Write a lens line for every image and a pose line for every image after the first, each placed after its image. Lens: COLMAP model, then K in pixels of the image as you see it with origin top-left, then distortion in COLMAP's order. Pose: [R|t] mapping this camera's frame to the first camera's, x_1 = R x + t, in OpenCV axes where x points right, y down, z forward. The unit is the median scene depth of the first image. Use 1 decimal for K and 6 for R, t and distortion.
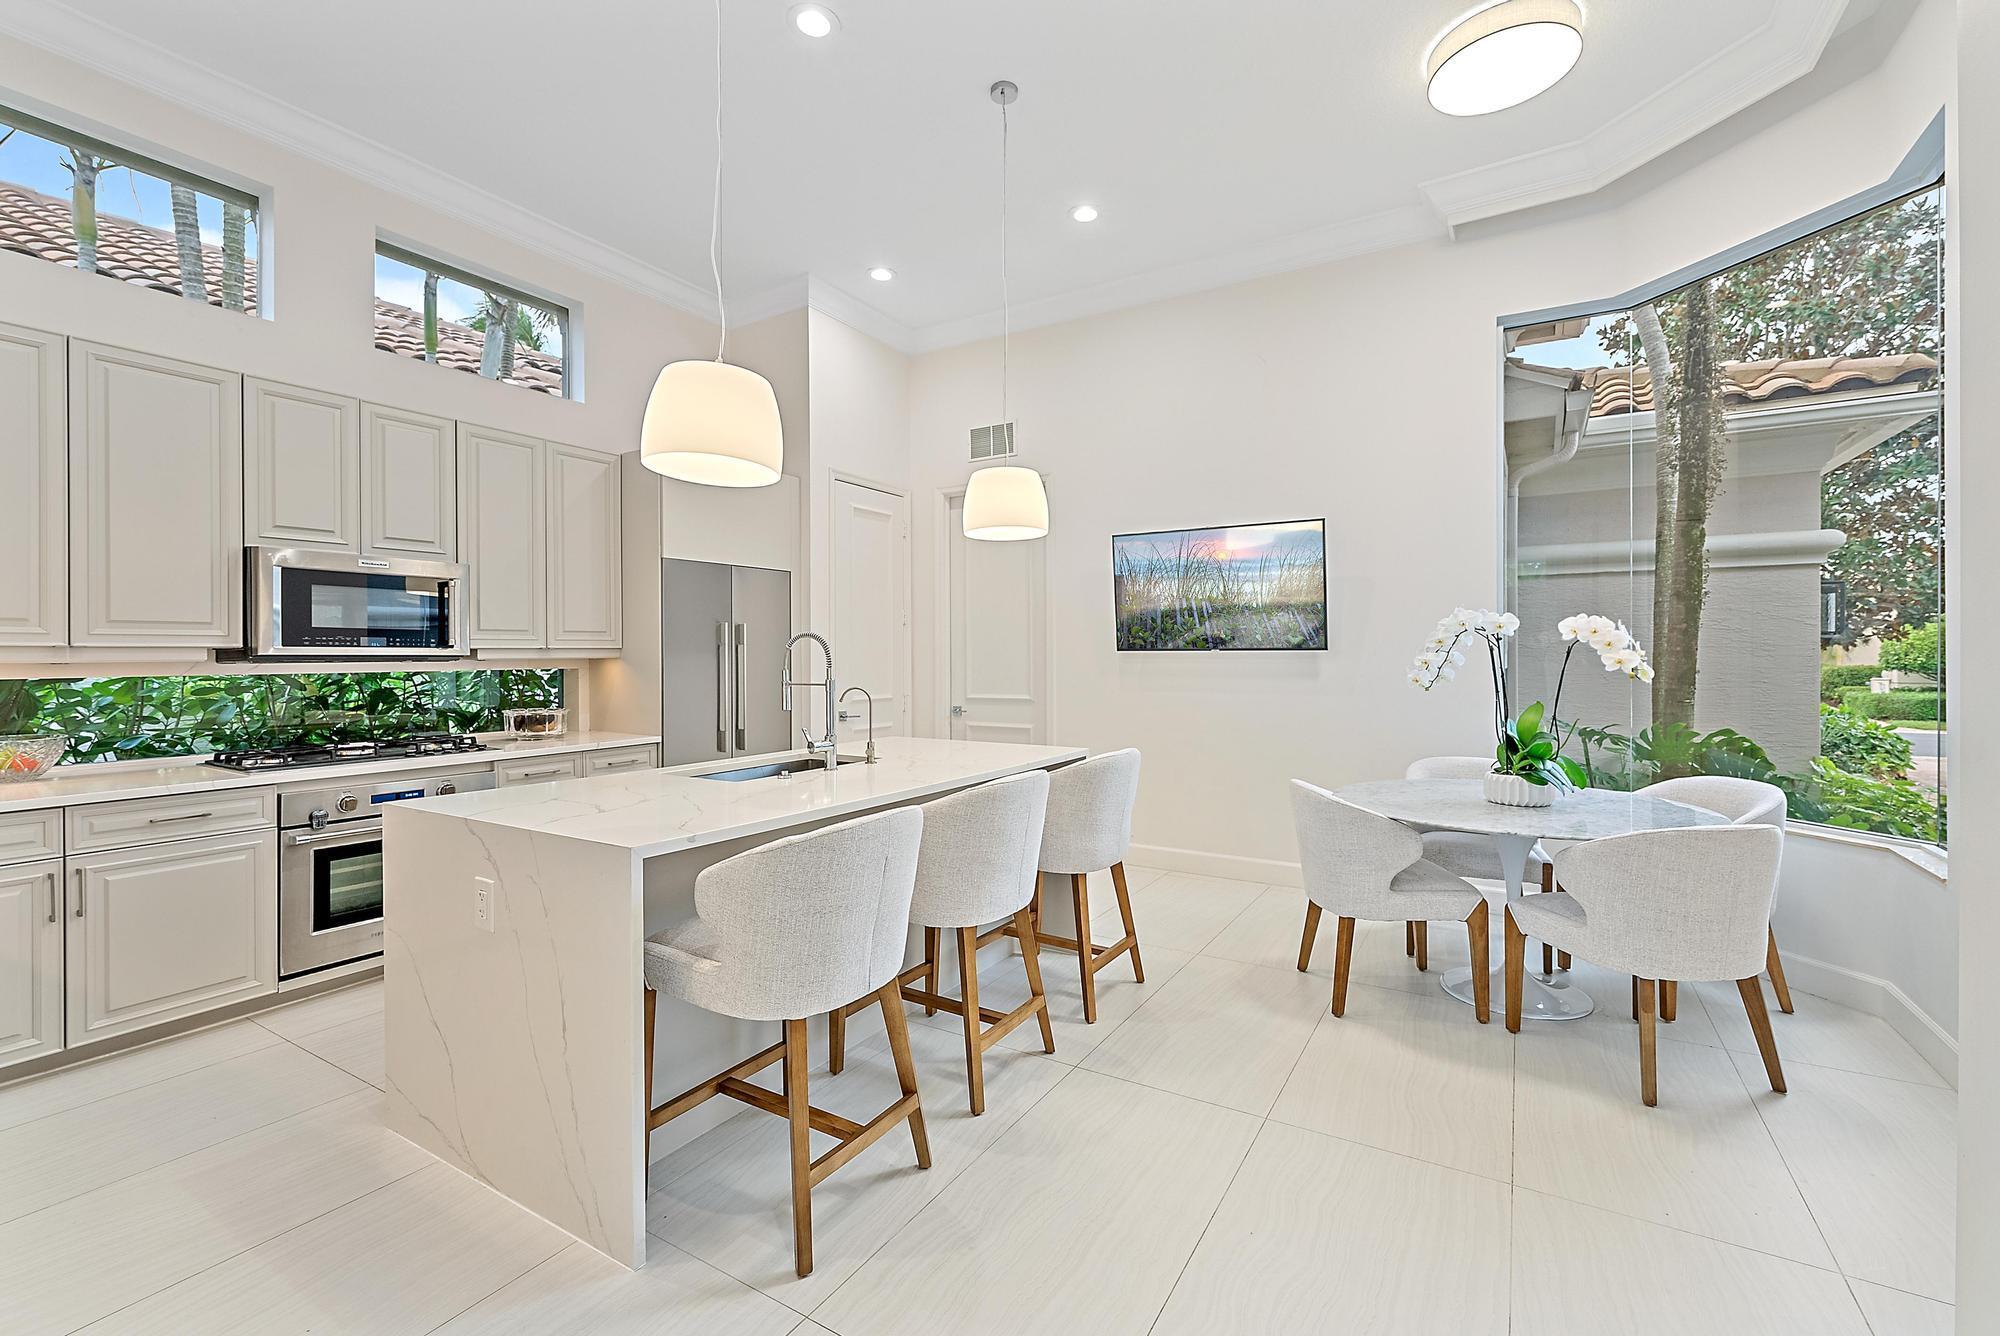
lens RADIAL K [[869.4, 0, 1009.9], [0, 869.4, 658.6], [0, 0, 1]] dist [-0.002924, 0.000824]
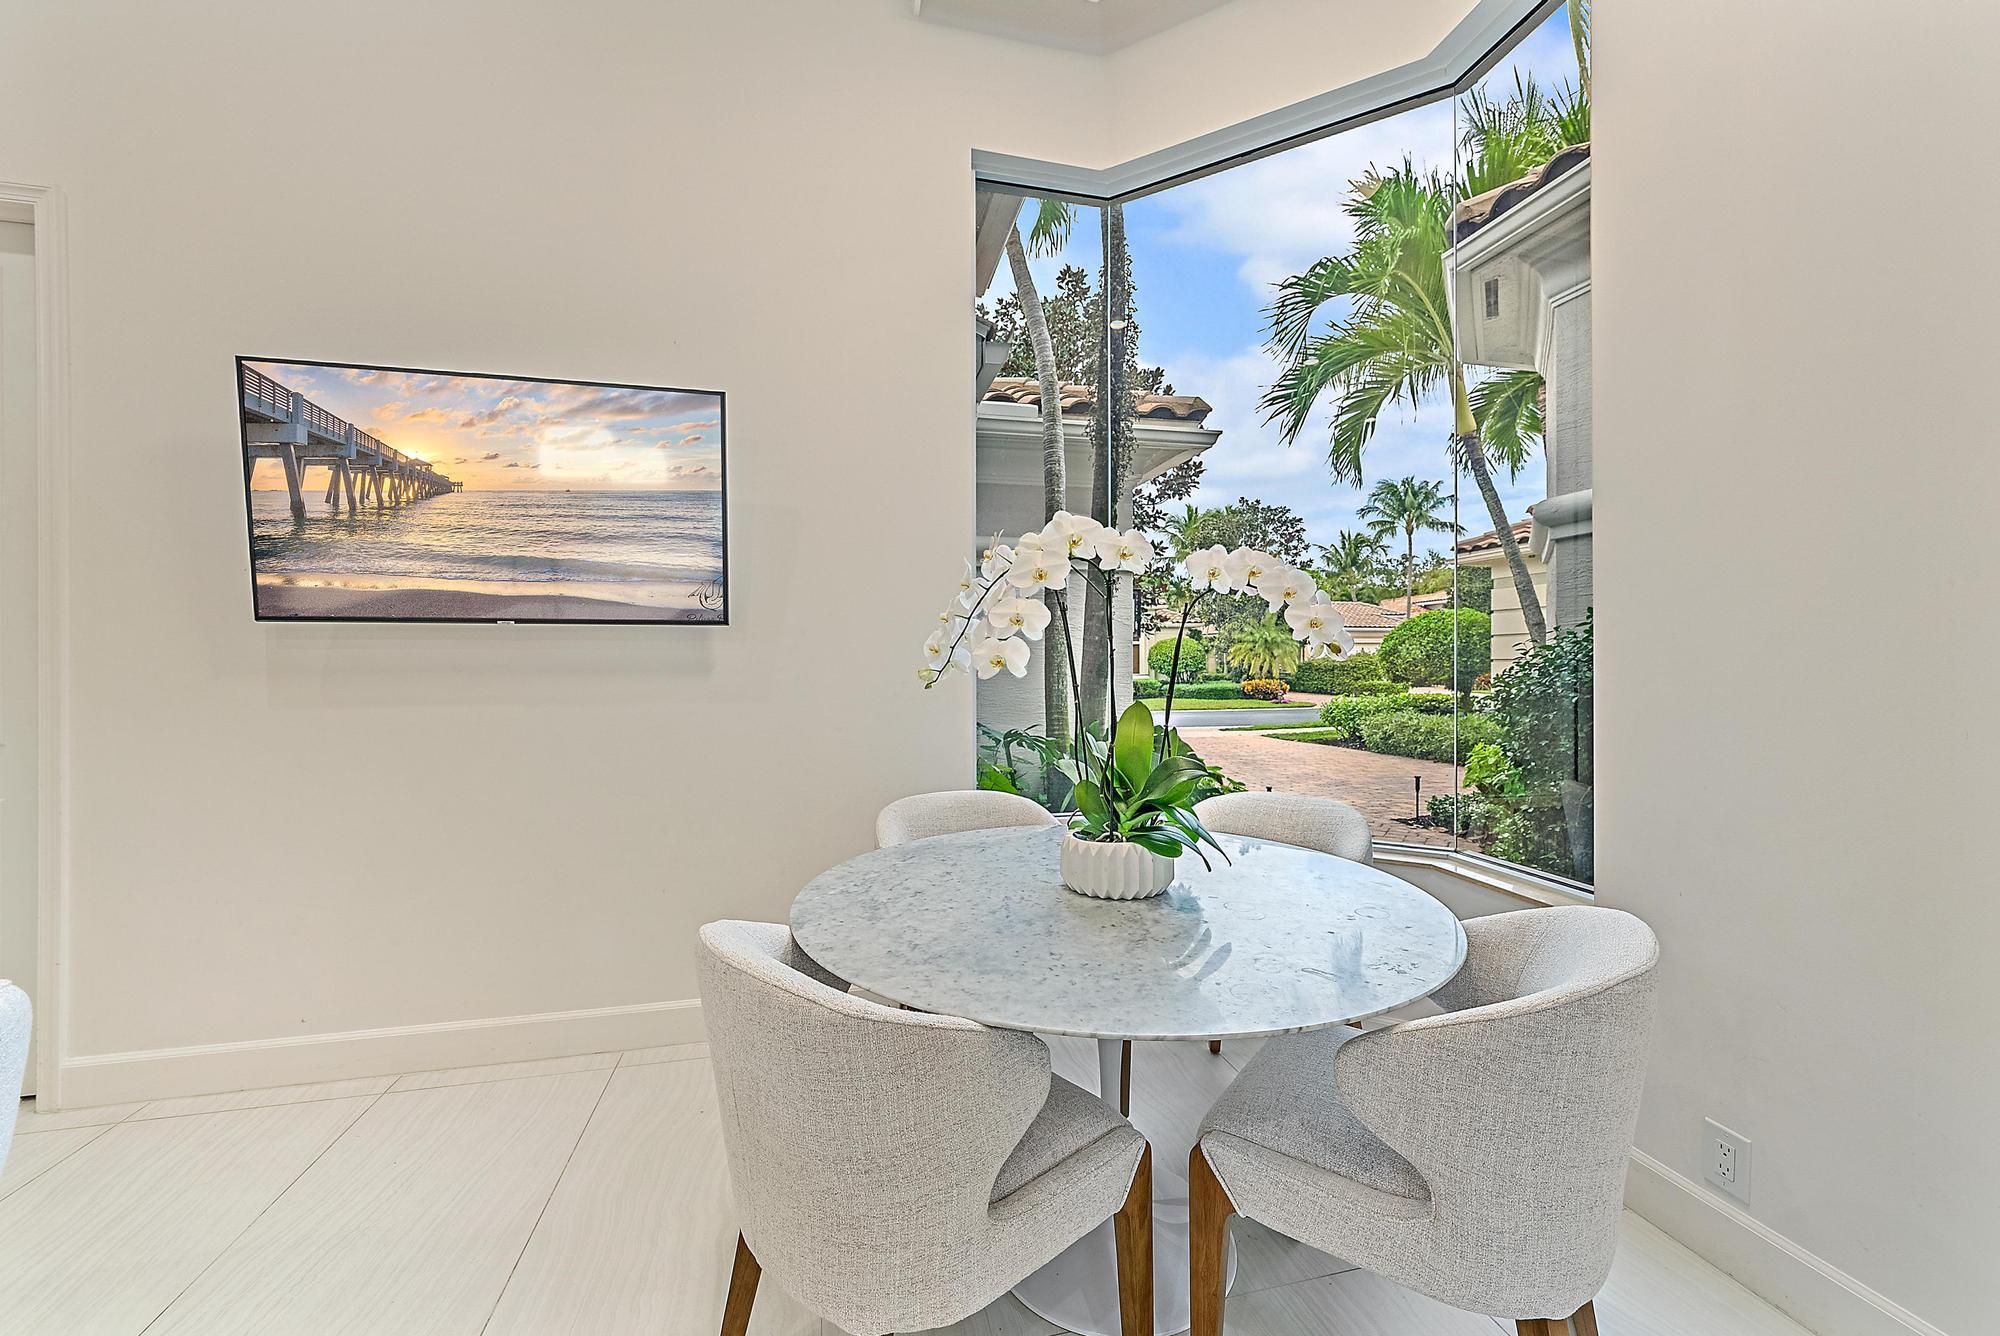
lens RADIAL K [[785.4, 0, 1011.8], [0, 785.4, 666.2], [0, 0, 1]] dist [-0.002460, 0.000573]
pose [[0.713348, 0.007910, 0.700765, 0.194805], [-0.000070, 0.999937, -0.011217, 0.032305], [-0.700810, 0.007953, 0.713304, 0.706162]]
